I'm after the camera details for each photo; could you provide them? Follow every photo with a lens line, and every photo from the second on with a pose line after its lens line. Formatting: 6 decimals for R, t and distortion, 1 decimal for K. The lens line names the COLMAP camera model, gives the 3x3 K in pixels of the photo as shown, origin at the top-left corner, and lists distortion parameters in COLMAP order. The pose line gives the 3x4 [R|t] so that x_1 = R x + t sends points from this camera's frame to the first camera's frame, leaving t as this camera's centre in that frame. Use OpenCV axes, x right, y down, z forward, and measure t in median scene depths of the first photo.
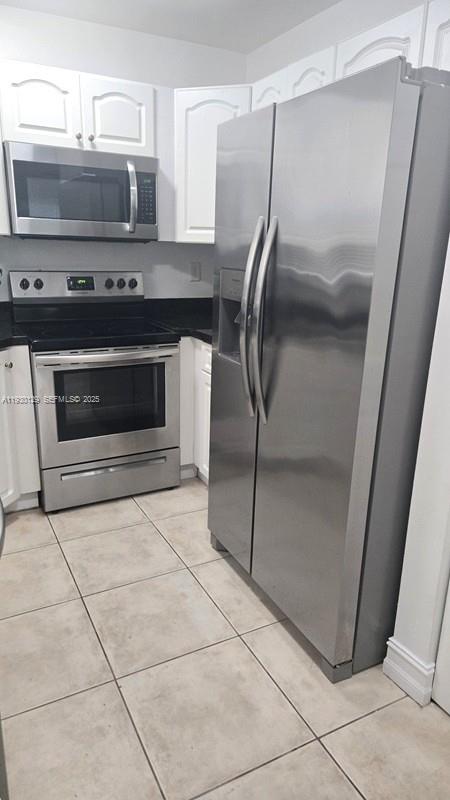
lens RADIAL K [[531.0, 0, 221.9], [0, 531.0, 402.1], [0, 0, 1]] dist [0.062437, -0.044645]
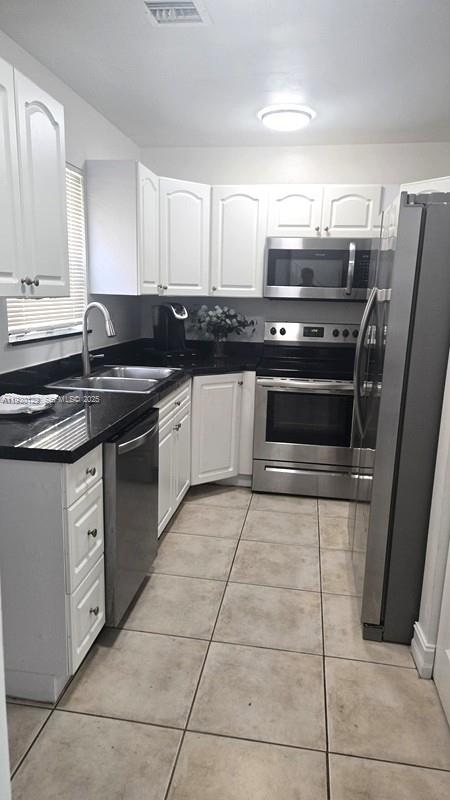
lens RADIAL K [[531.0, 0, 219.1], [0, 531.0, 400.8], [0, 0, 1]] dist [0.062437, -0.044645]
pose [[0.799340, 0.120412, -0.588691, 0.408078], [-0.176775, 0.983484, -0.038866, 0.045917], [0.574288, 0.135133, 0.807423, -0.210314]]
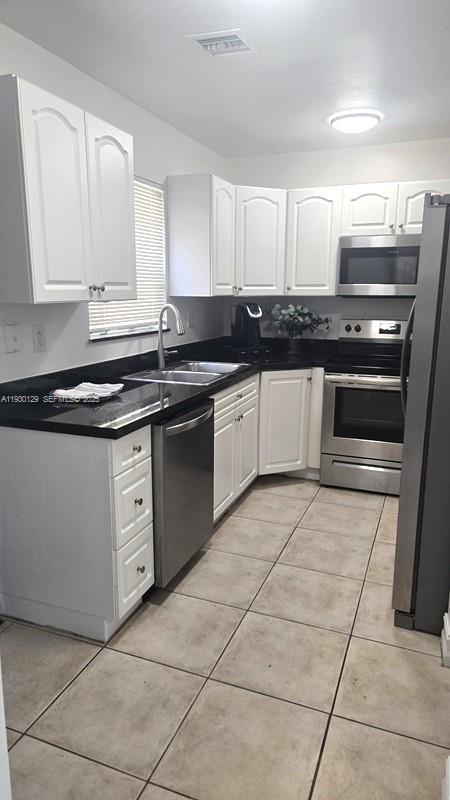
lens RADIAL K [[531.0, 0, 216.8], [0, 531.0, 398.2], [0, 0, 1]] dist [0.062437, -0.044645]
pose [[0.650371, 0.135445, -0.747444, 0.552479], [-0.204243, 0.978920, -0.000327, 0.039059], [0.731643, 0.152873, 0.664325, -0.195361]]
